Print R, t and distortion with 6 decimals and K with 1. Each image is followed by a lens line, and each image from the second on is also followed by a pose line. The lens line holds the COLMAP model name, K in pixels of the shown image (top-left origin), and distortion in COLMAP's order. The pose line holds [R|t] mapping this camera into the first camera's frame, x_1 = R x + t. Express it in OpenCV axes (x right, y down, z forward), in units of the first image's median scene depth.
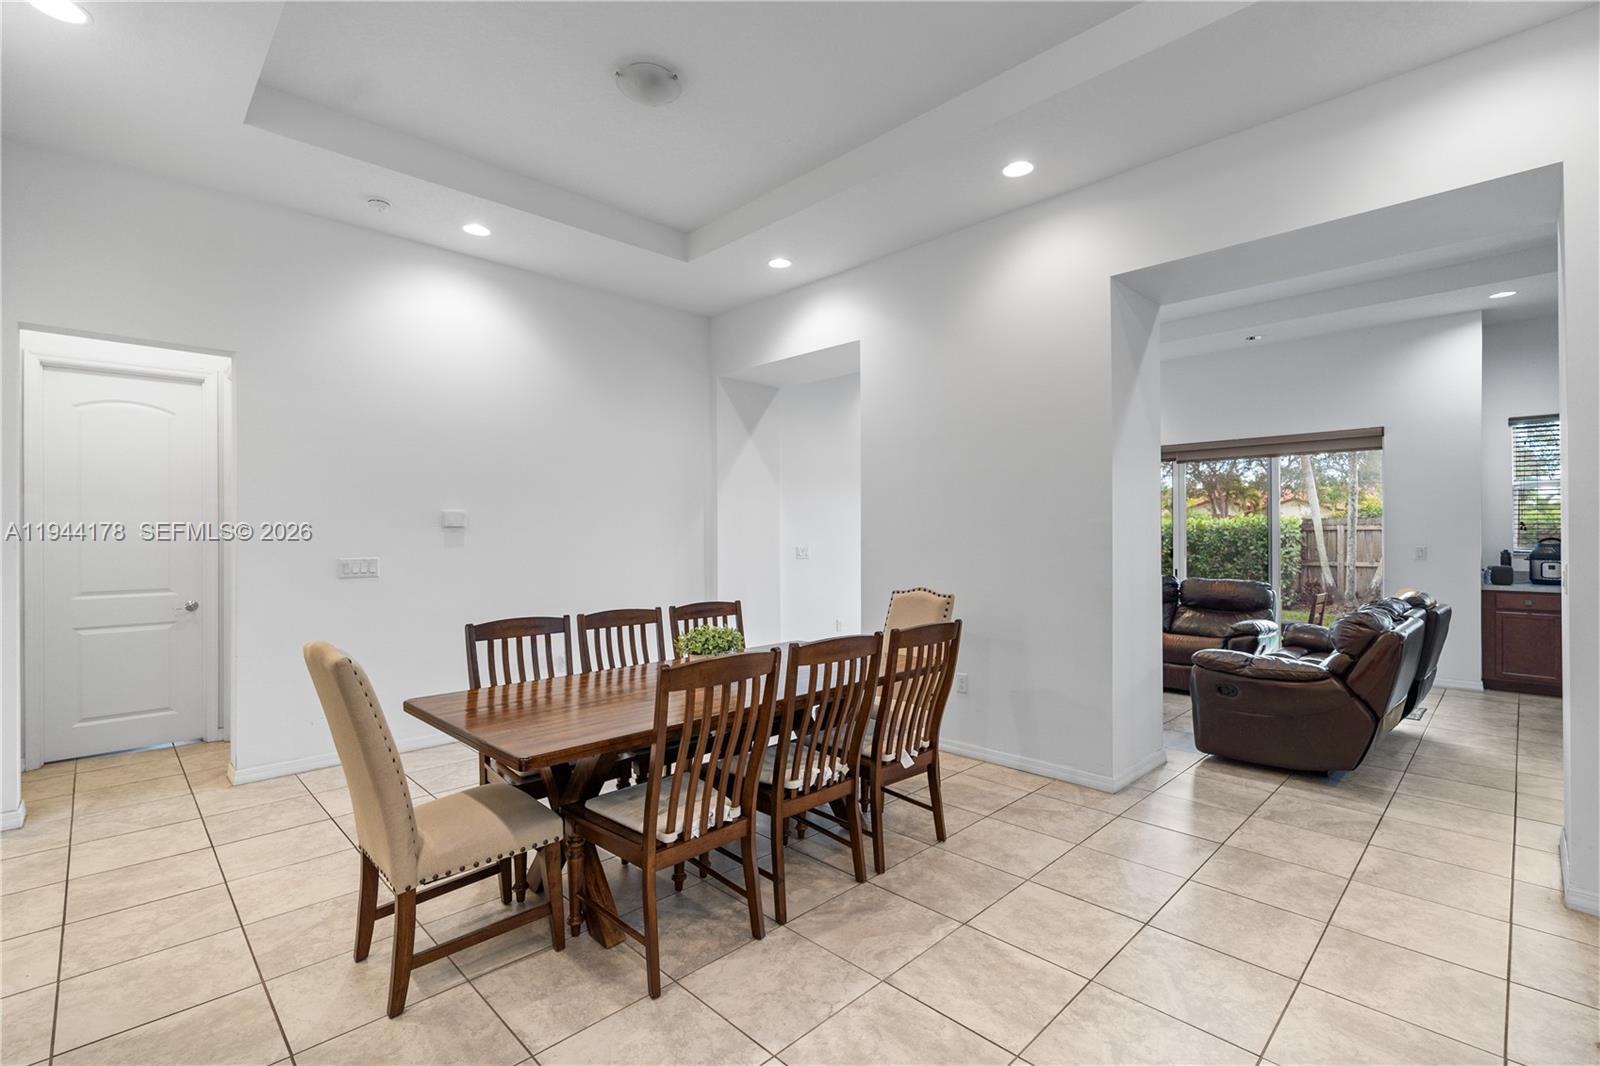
lens RADIAL K [[720.1, 0, 796.4], [0, 720.1, 528.3], [0, 0, 1]] dist [-0.010543, 0.005957]
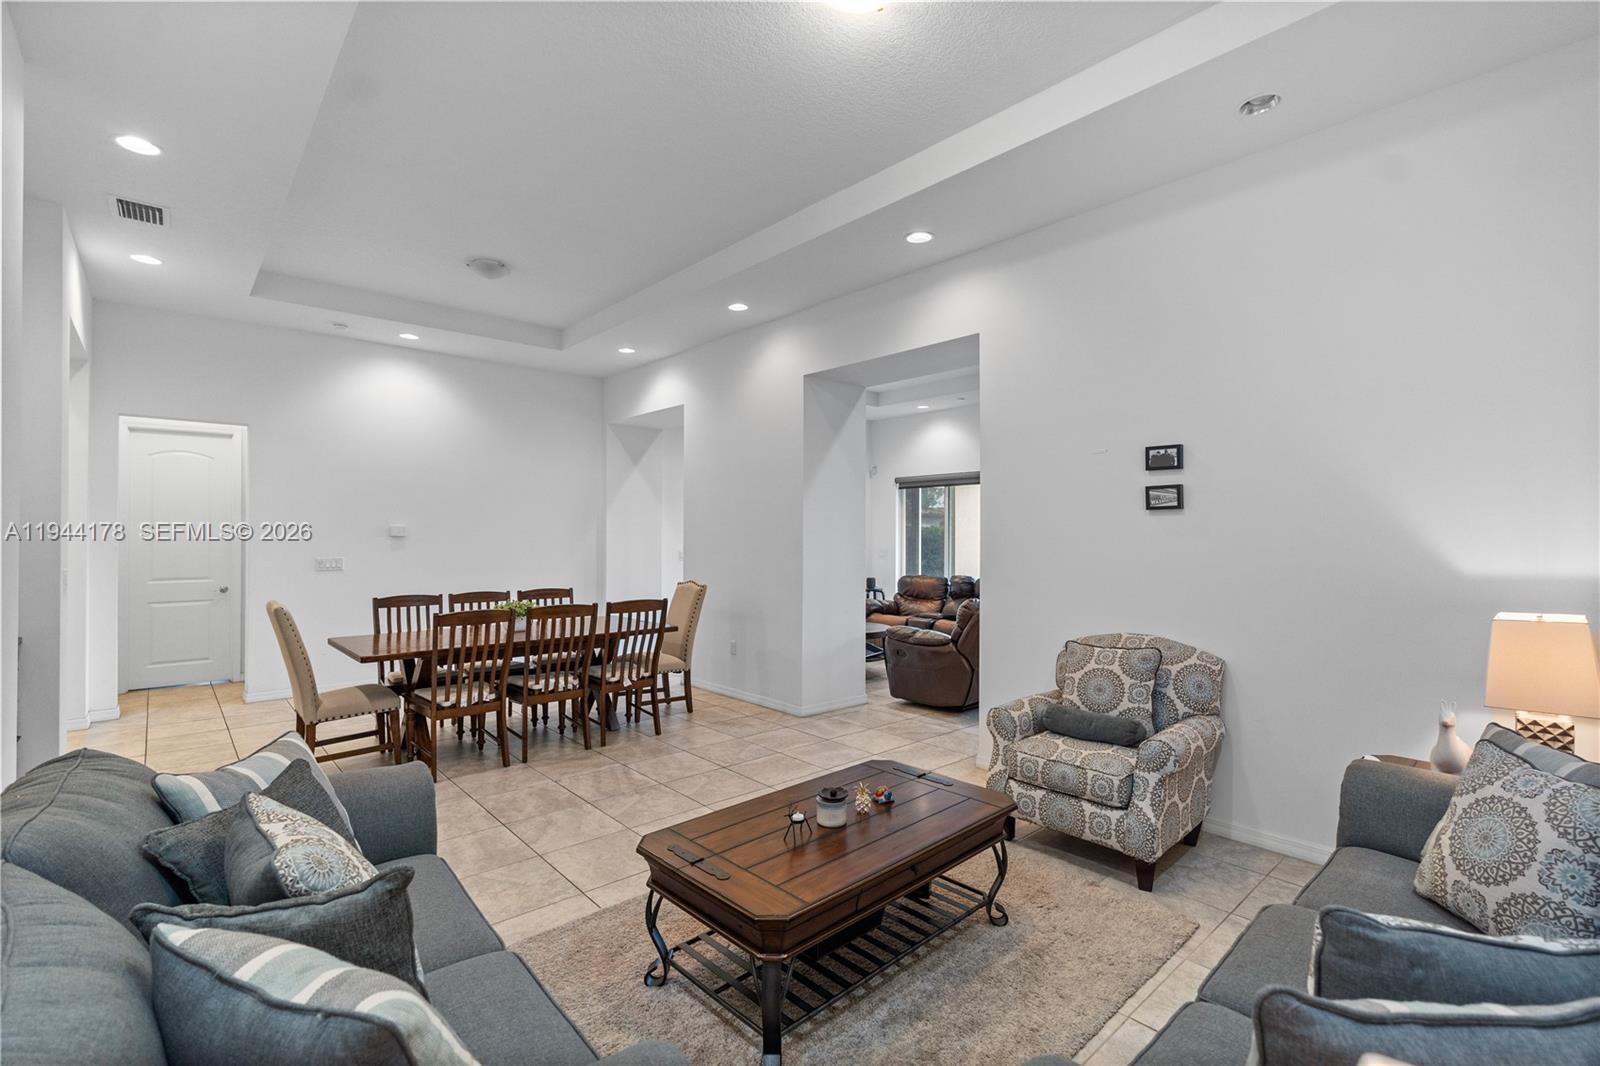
lens RADIAL K [[720.1, 0, 792.8], [0, 720.1, 526.8], [0, 0, 1]] dist [-0.010543, 0.005957]
pose [[0.998792, 0.005805, -0.048788, 0.501235], [-0.006013, 0.999973, -0.004117, -0.025819], [0.048763, 0.004405, 0.998801, -0.525080]]
